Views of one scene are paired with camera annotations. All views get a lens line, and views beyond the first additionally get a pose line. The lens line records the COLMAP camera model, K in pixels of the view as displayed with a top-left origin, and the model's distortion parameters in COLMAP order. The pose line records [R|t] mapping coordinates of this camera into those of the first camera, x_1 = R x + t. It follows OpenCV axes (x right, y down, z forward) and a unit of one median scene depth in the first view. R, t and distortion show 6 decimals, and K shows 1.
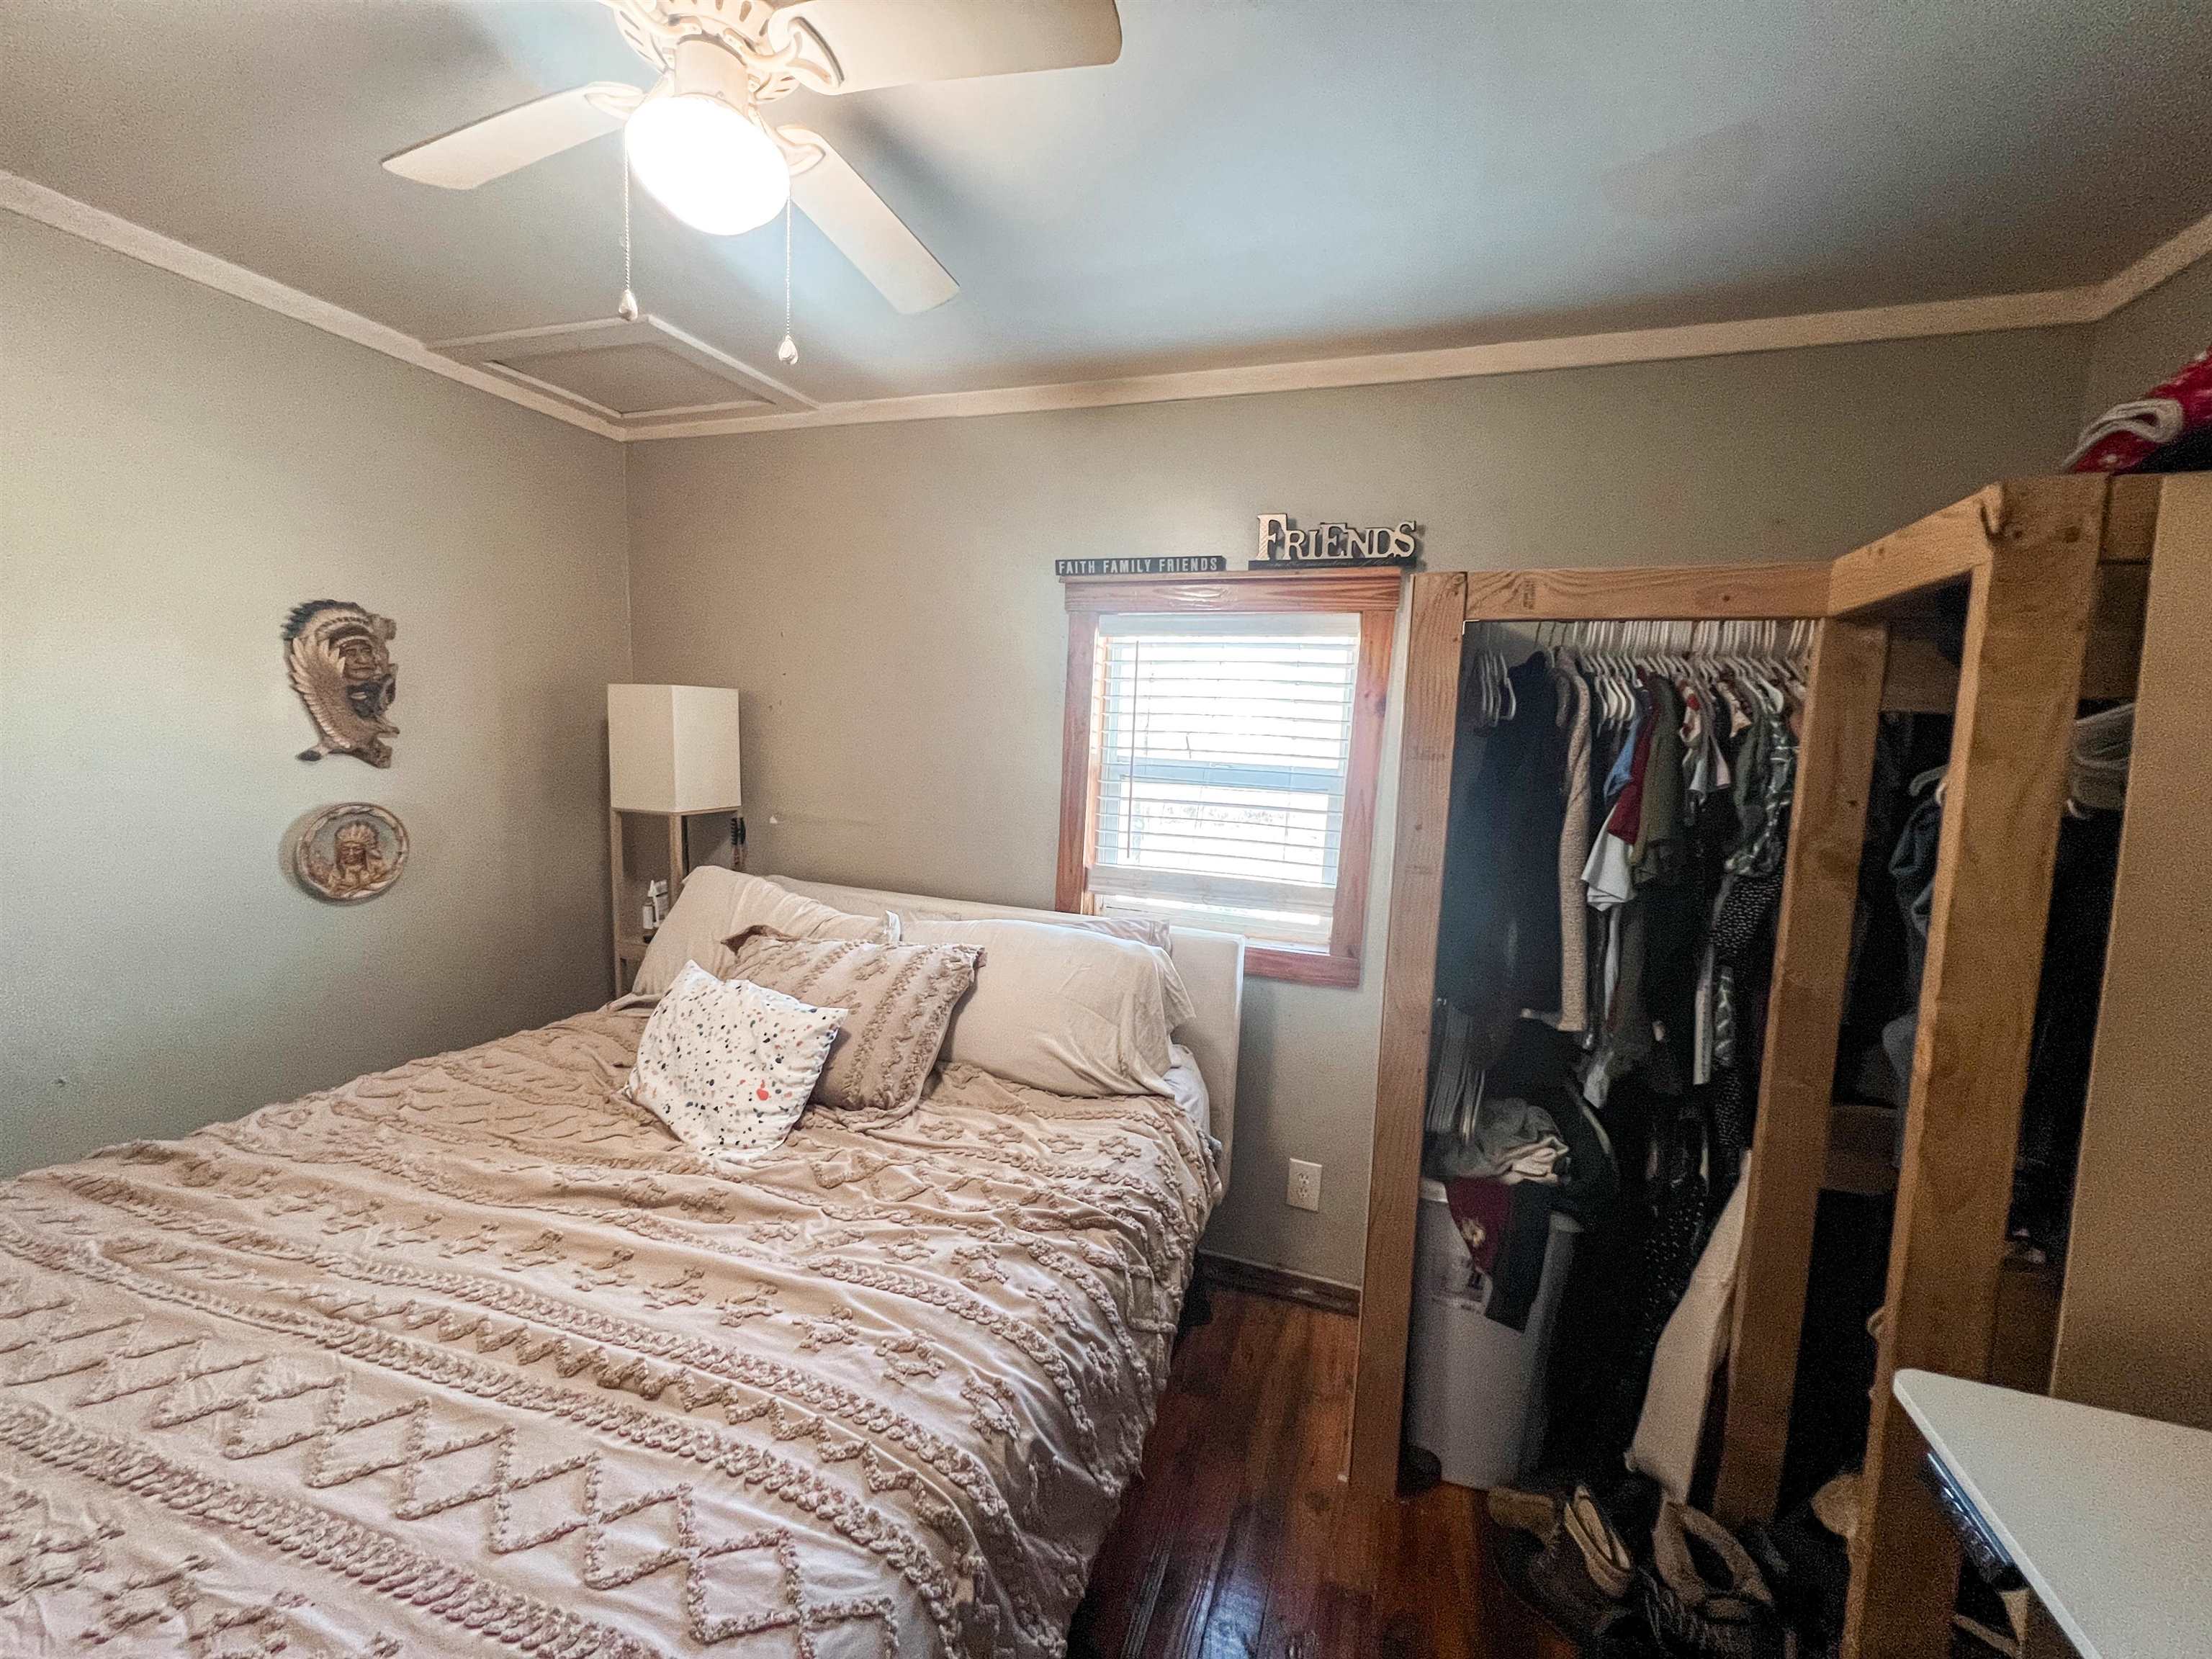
lens RADIAL K [[880.7, 0, 1102.8], [0, 880.7, 829.2], [0, 0, 1]] dist [-0.000065, -0.000173]
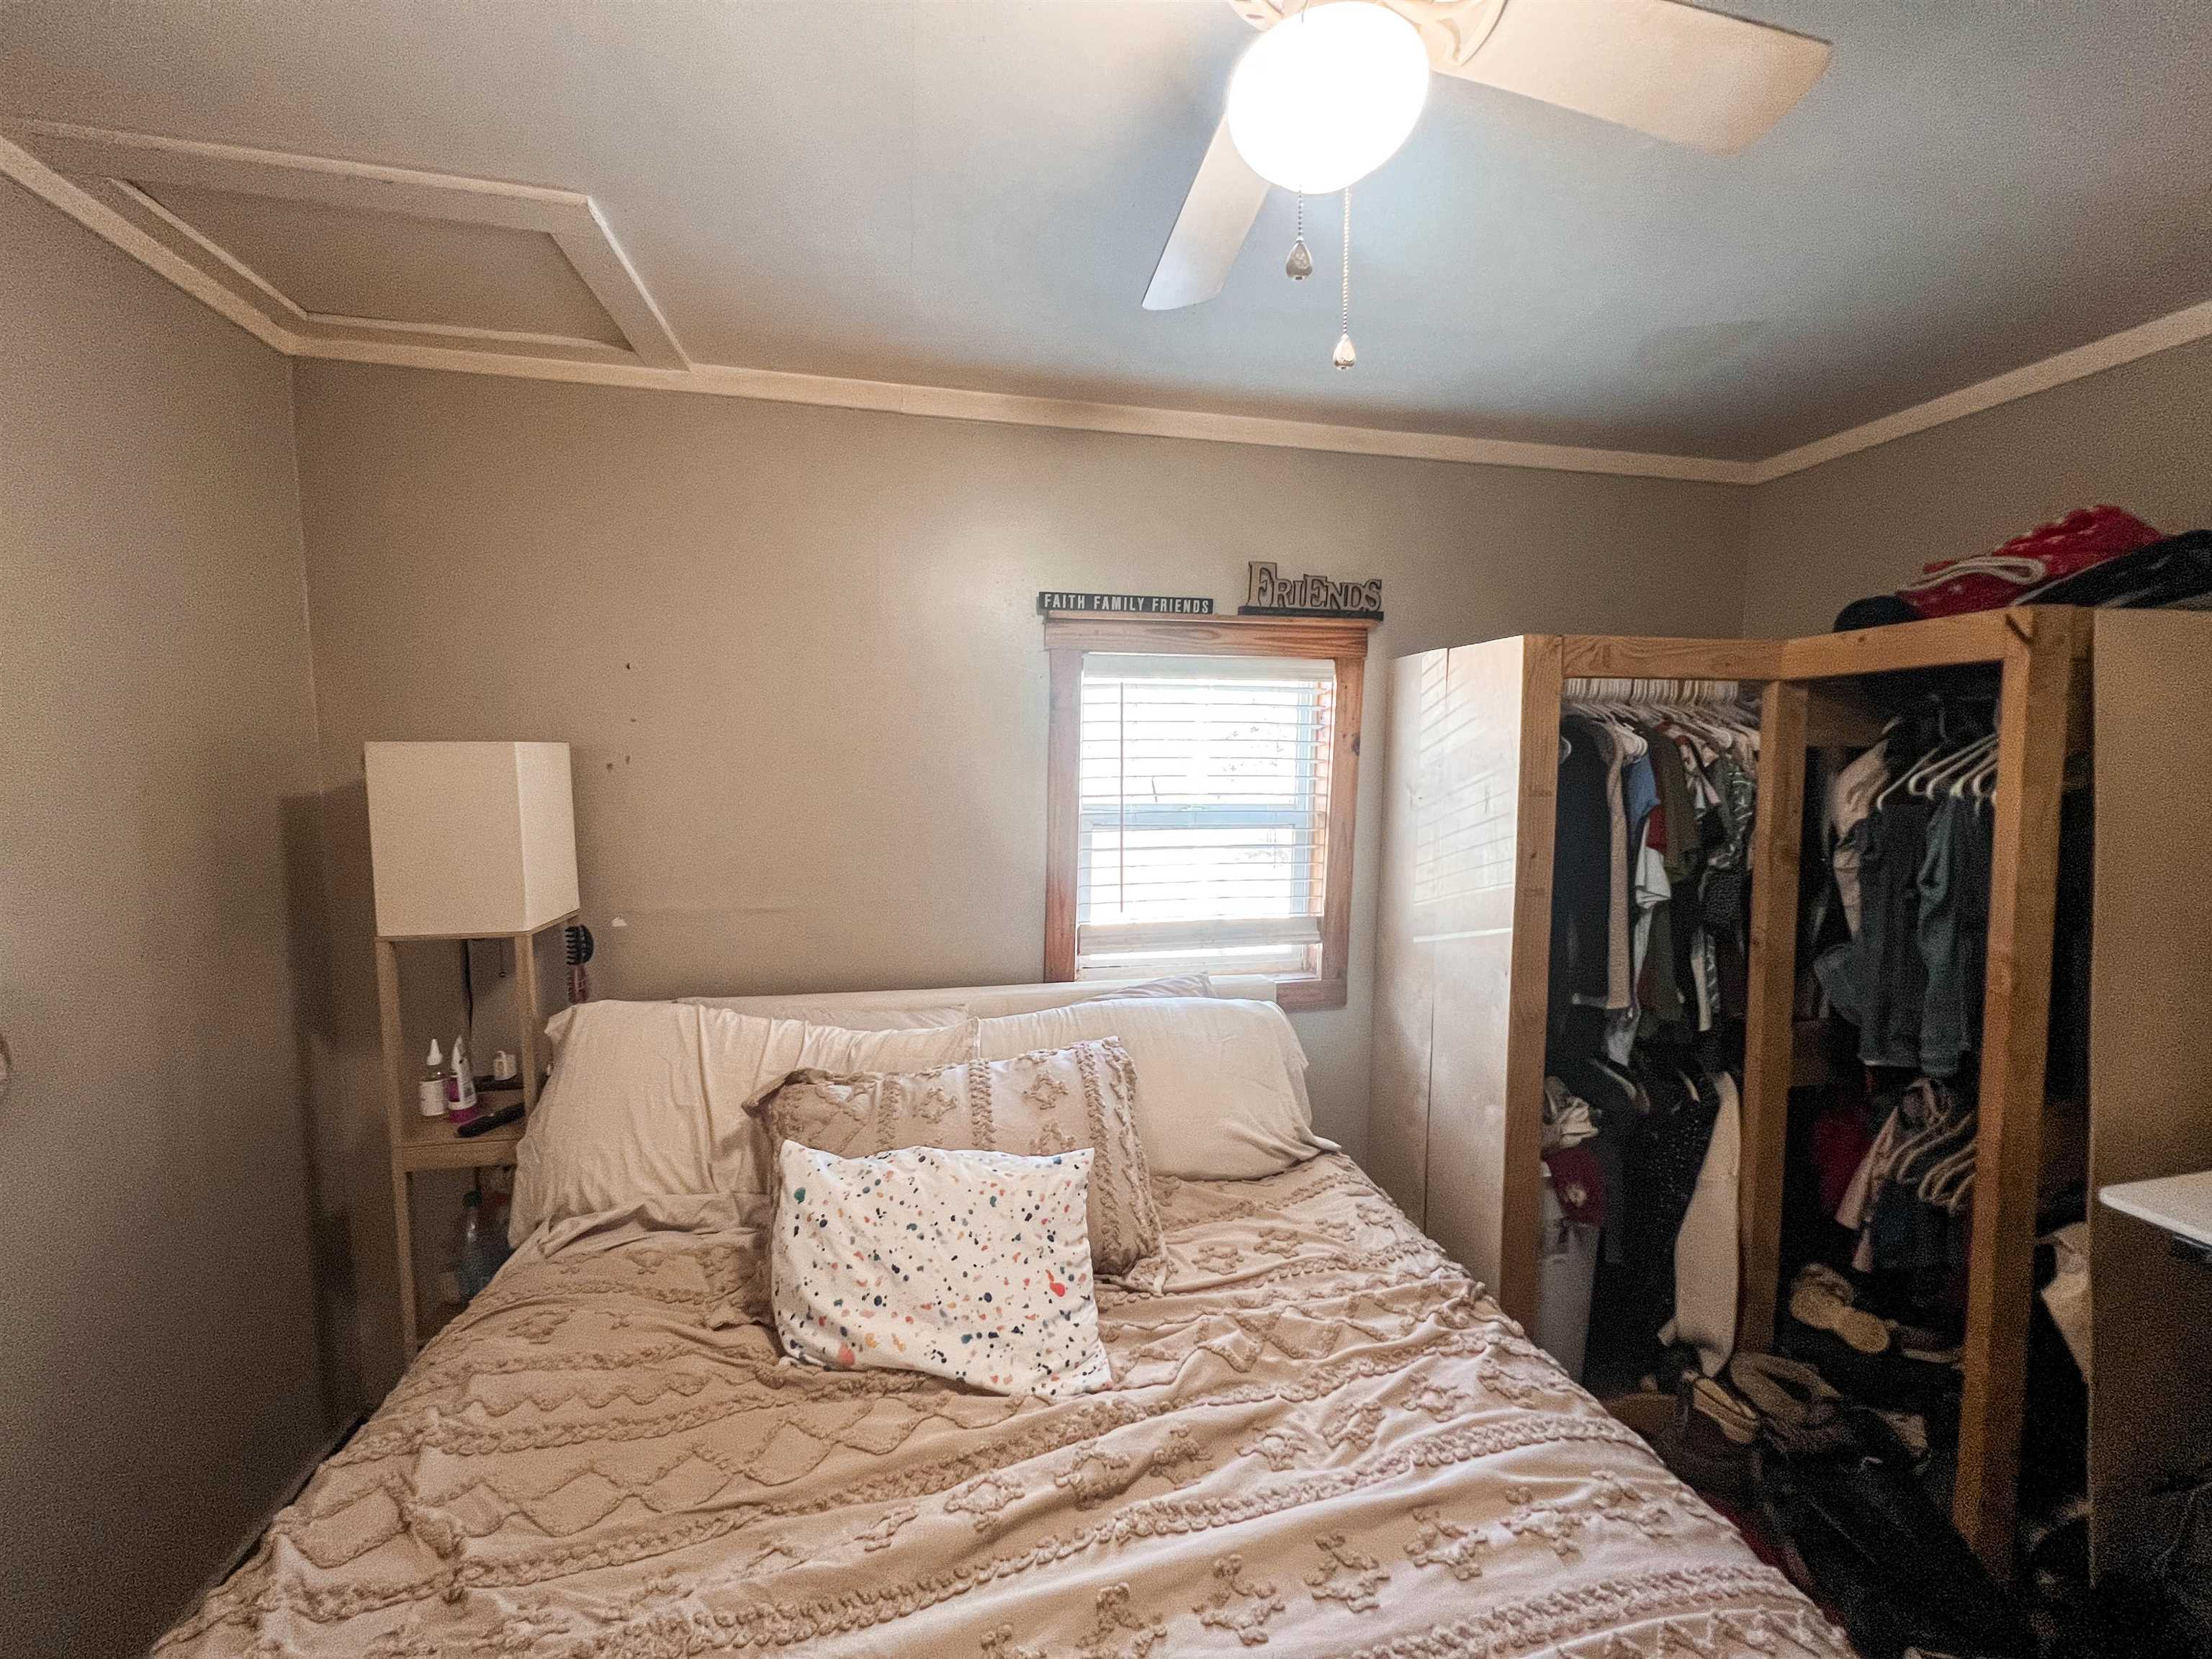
lens RADIAL K [[880.5, 0, 1106.0], [0, 880.5, 829.5], [0, 0, 1]] dist [0.000199, -0.000004]
pose [[0.851520, -0.079905, 0.518198, -0.658241], [0.091458, 0.995804, 0.003263, -0.084455], [-0.516285, 0.044615, 0.855254, 0.288837]]
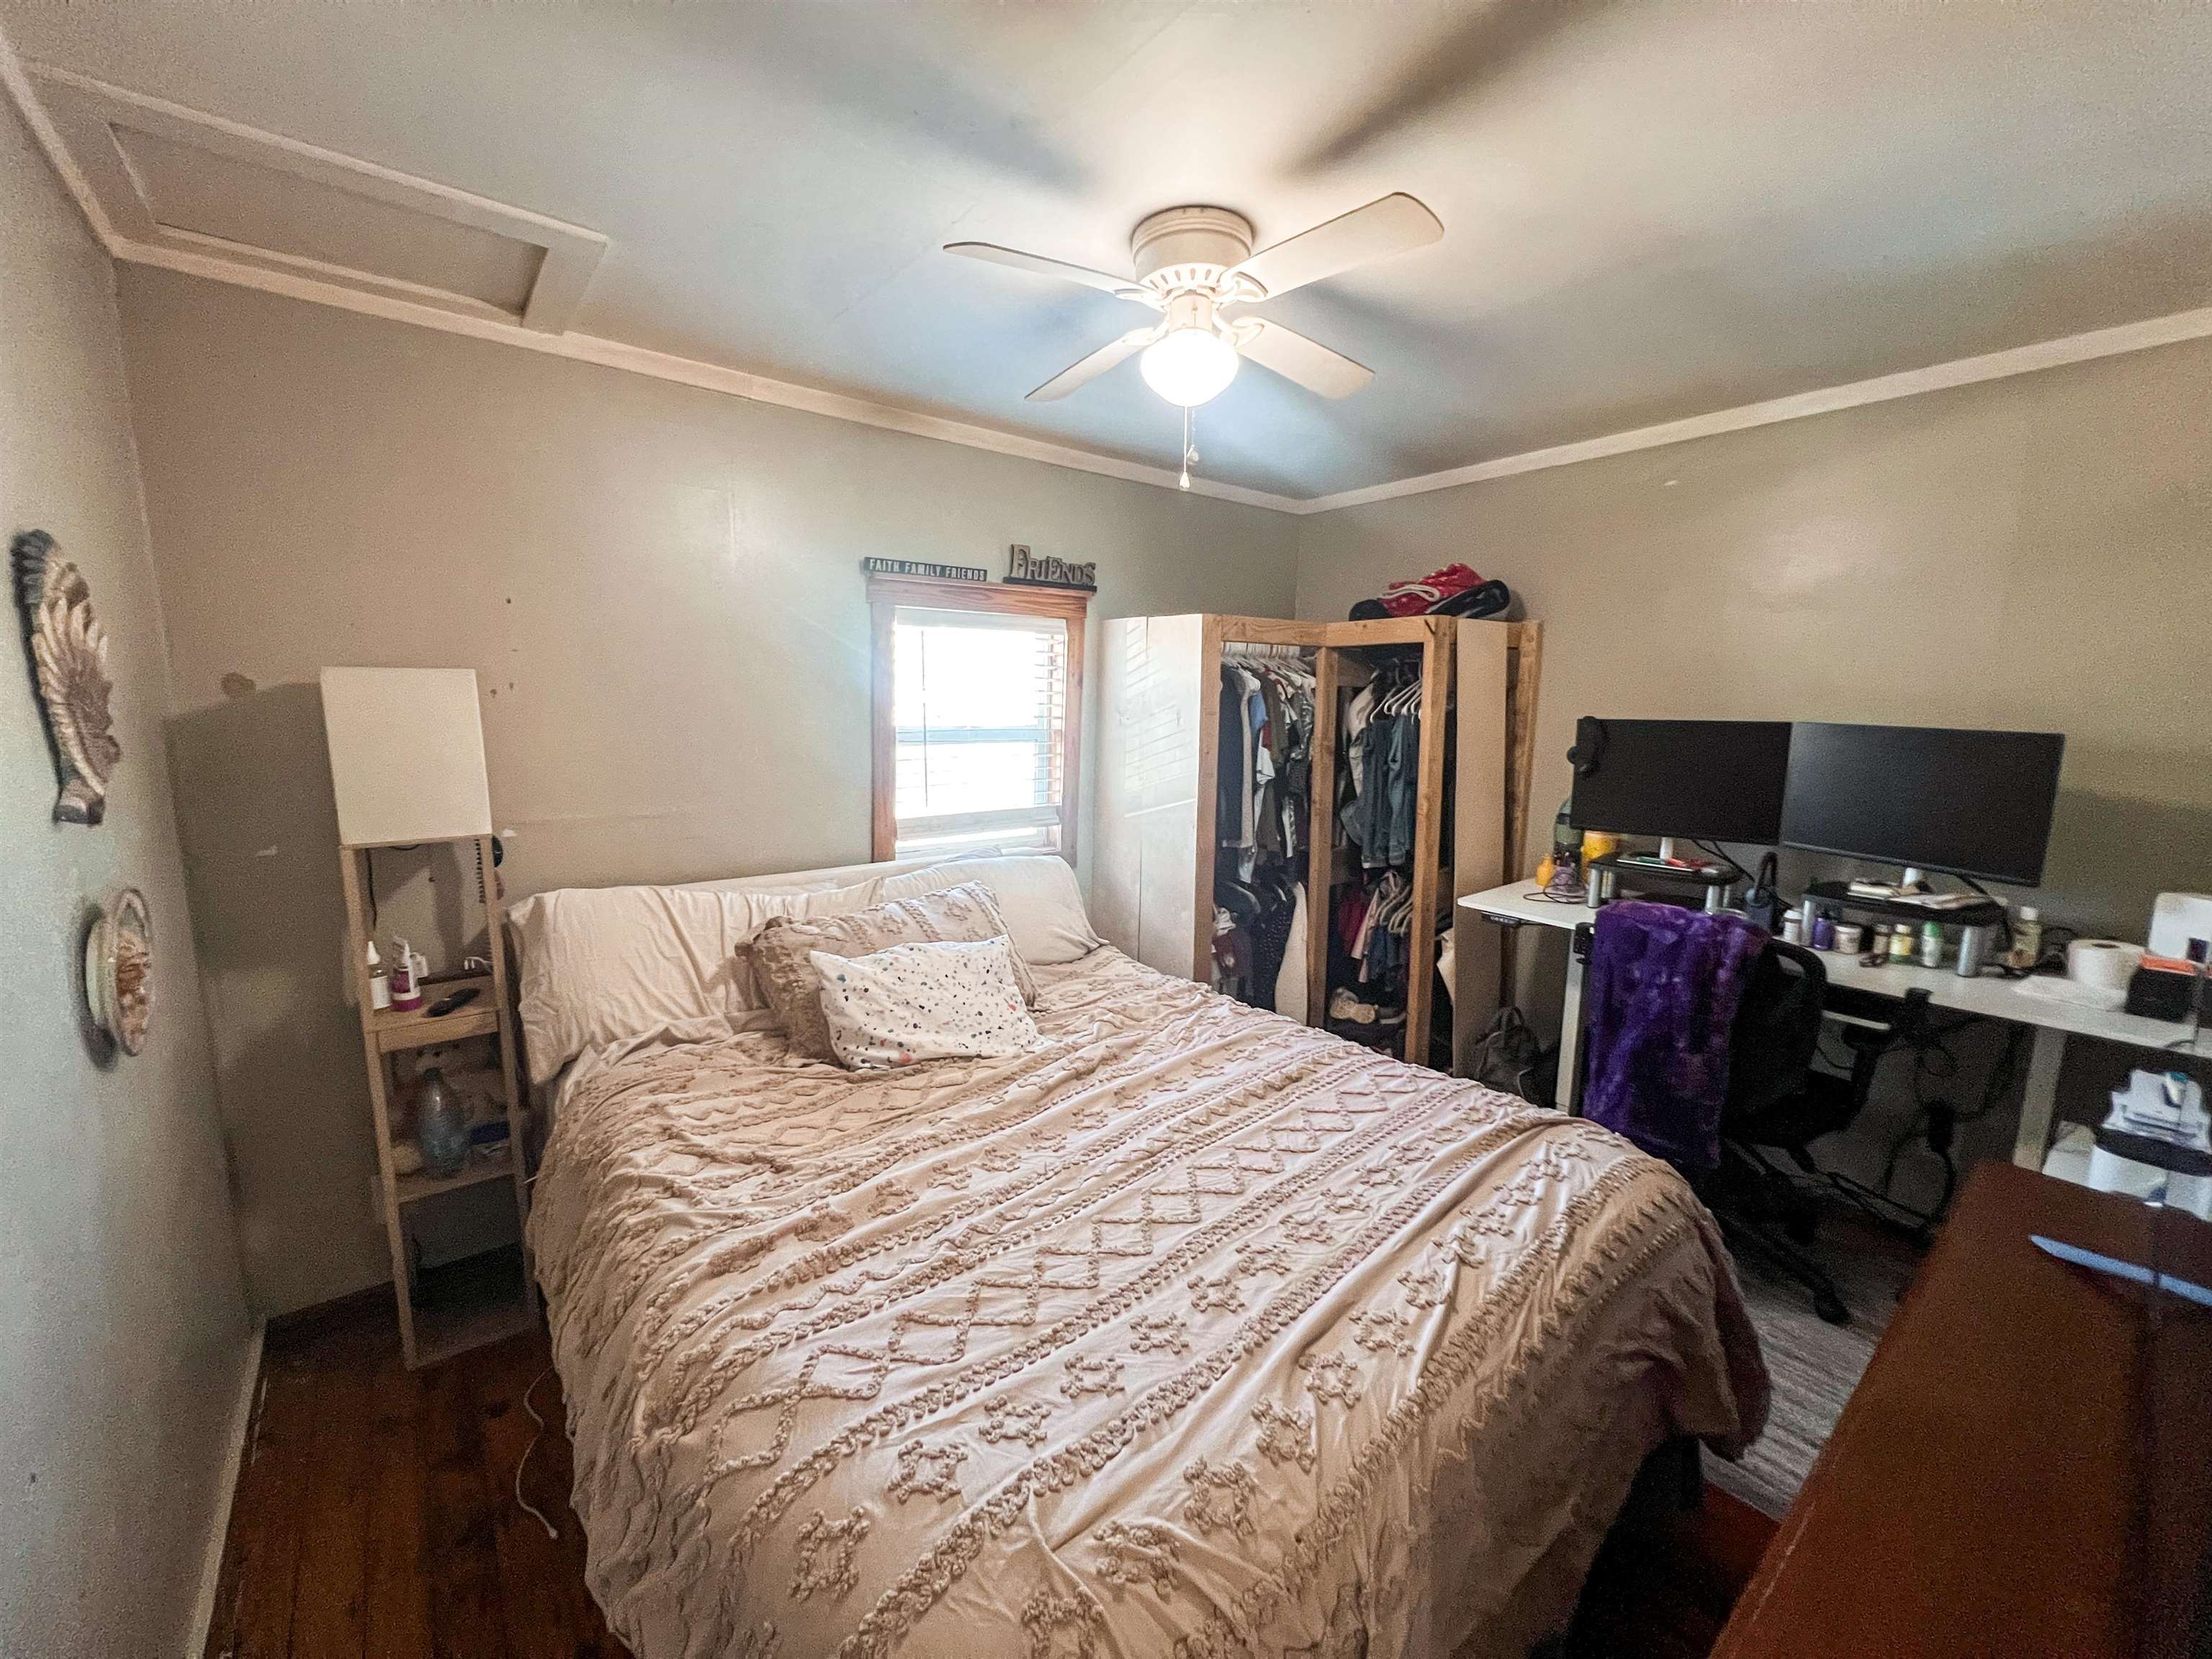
lens RADIAL K [[880.7, 0, 1102.8], [0, 880.7, 829.2], [0, 0, 1]] dist [-0.000065, -0.000173]
pose [[0.530696, -0.161991, 0.831938, -1.234104], [0.107518, 0.986503, 0.123501, -0.089104], [-0.840715, 0.023907, 0.540950, 0.179731]]
